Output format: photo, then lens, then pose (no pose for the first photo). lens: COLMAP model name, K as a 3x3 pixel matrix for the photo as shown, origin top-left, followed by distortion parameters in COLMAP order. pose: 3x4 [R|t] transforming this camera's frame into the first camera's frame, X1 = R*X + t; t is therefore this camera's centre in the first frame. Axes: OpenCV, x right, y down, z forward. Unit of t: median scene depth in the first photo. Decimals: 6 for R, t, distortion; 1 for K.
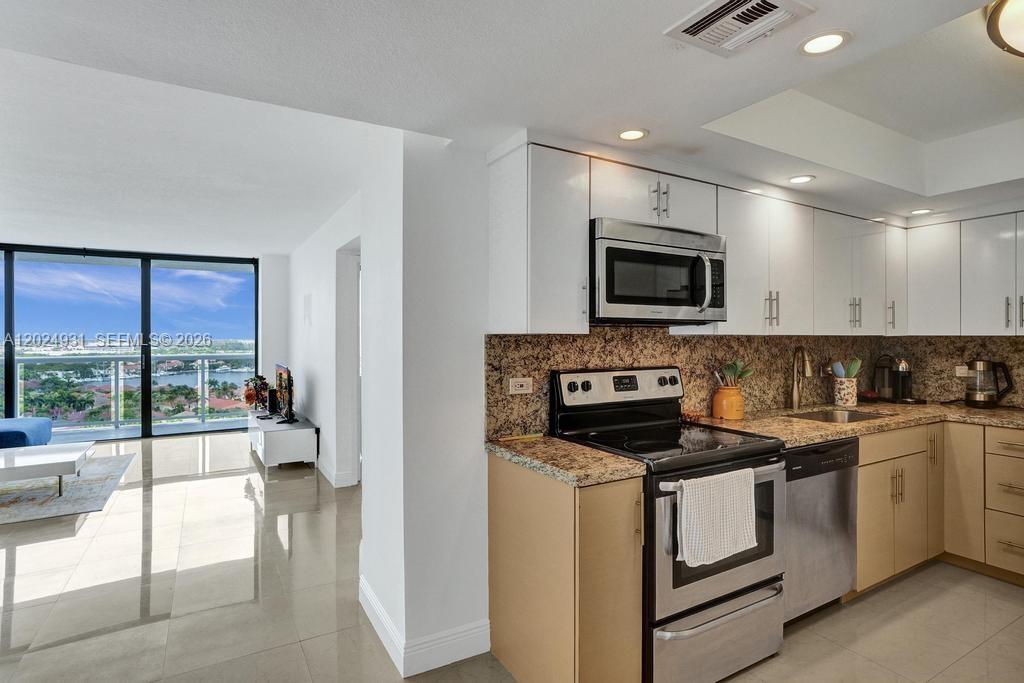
lens RADIAL K [[528.1, 0, 516.5], [0, 528.1, 341.7], [0, 0, 1]] dist [-0.003337, -0.000291]
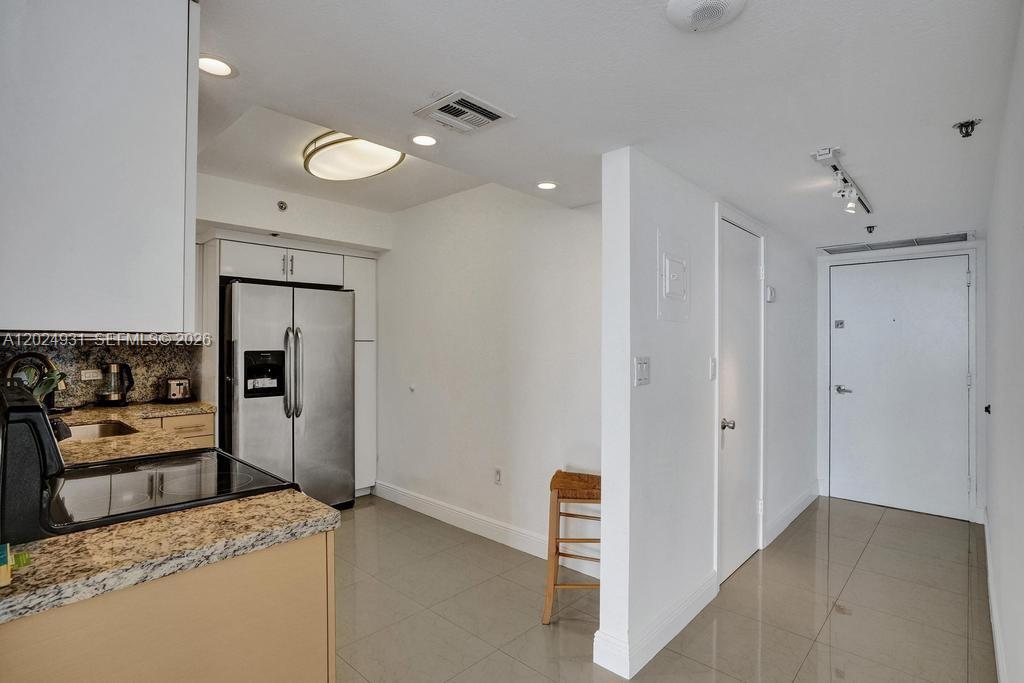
lens RADIAL K [[494.7, 0, 517.3], [0, 494.7, 339.5], [0, 0, 1]] dist [-0.016787, 0.001023]
pose [[-0.277847, 0.008274, 0.960590, -0.342263], [0.008015, 0.999948, -0.006295, -0.001503], [-0.960592, 0.005950, -0.277899, 0.473752]]
